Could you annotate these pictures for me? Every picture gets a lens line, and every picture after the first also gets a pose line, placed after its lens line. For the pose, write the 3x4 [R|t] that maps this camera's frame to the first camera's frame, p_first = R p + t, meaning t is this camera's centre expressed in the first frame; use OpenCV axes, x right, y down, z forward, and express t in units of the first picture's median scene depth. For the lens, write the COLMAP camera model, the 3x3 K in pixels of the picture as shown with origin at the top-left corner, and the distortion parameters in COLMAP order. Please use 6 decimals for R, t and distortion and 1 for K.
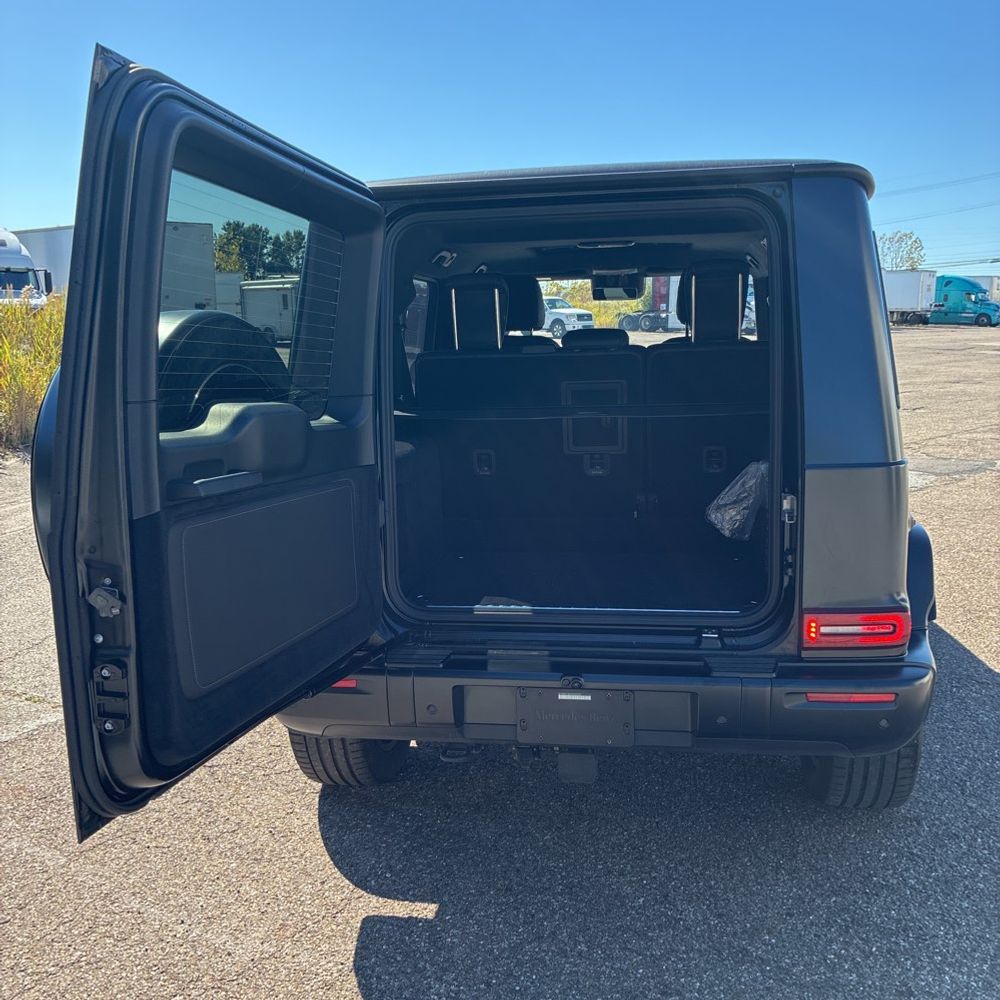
lens RADIAL K [[1012.0, 0, 500.8], [0, 1012.0, 497.6], [0, 0, 1]] dist [0.038108, -0.025060]
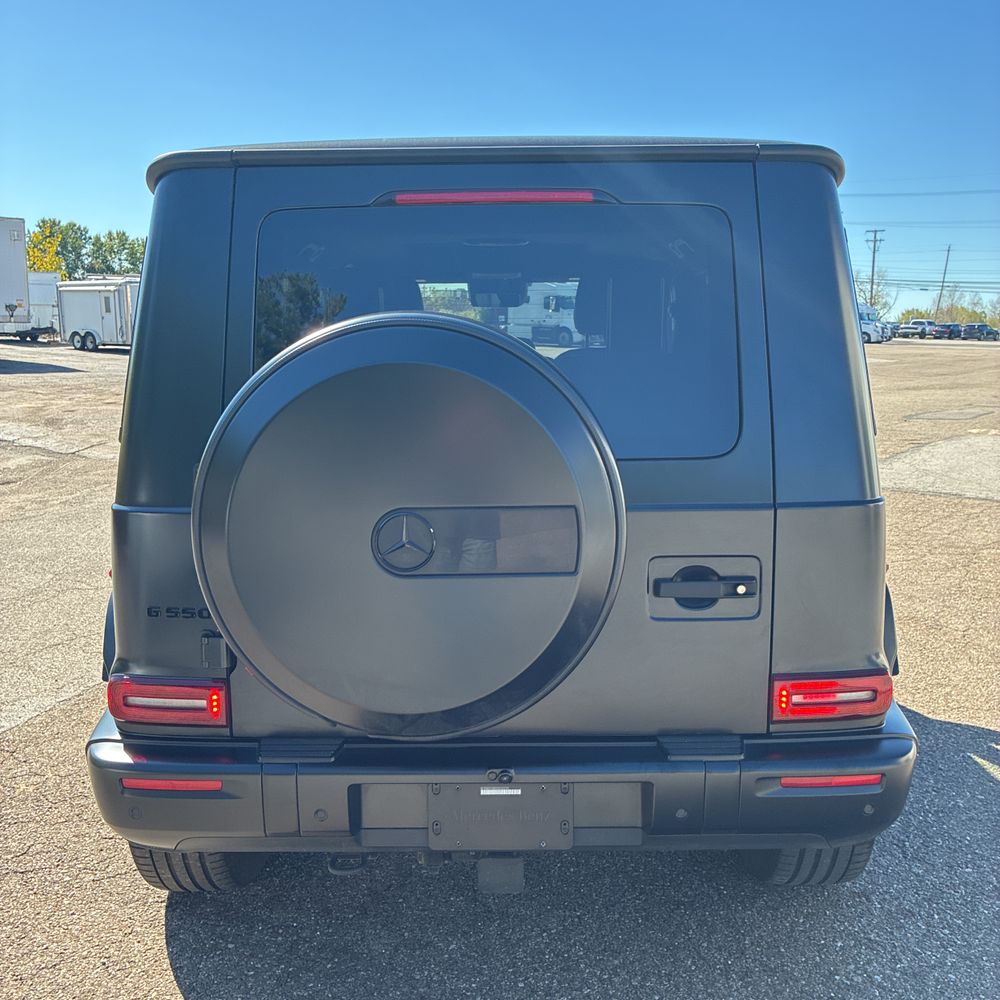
lens RADIAL K [[1013.7, 0, 488.8], [0, 1013.7, 495.4], [0, 0, 1]] dist [0.033896, -0.024251]
pose [[0.988921, -0.007308, 0.148262, -0.050867], [0.009045, 0.999898, -0.011045, -0.027893], [-0.148167, 0.012264, 0.988886, 0.184222]]
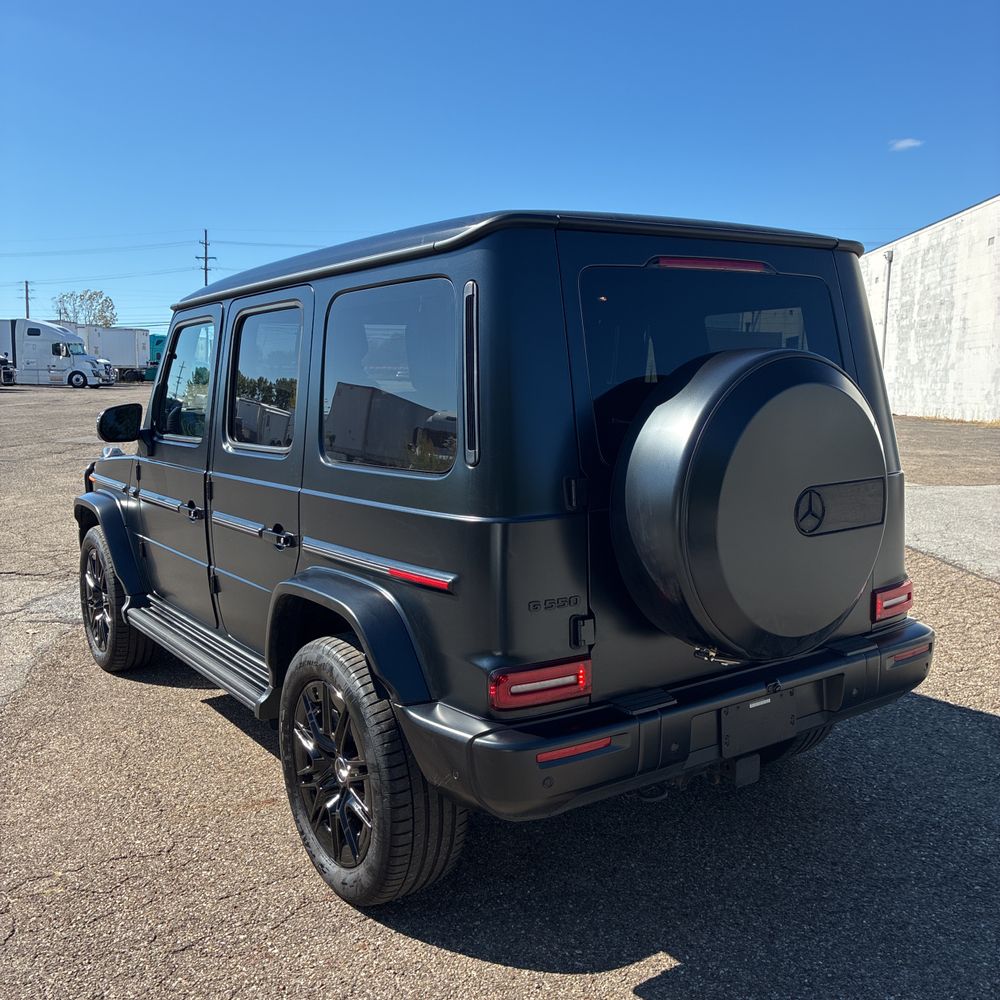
lens RADIAL K [[1012.0, 0, 500.8], [0, 1012.0, 497.6], [0, 0, 1]] dist [0.038108, -0.025060]
pose [[0.731386, -0.079330, 0.677334, -0.785214], [0.116395, 0.993159, -0.009363, -0.039901], [-0.671957, 0.085687, 0.735616, 0.342376]]
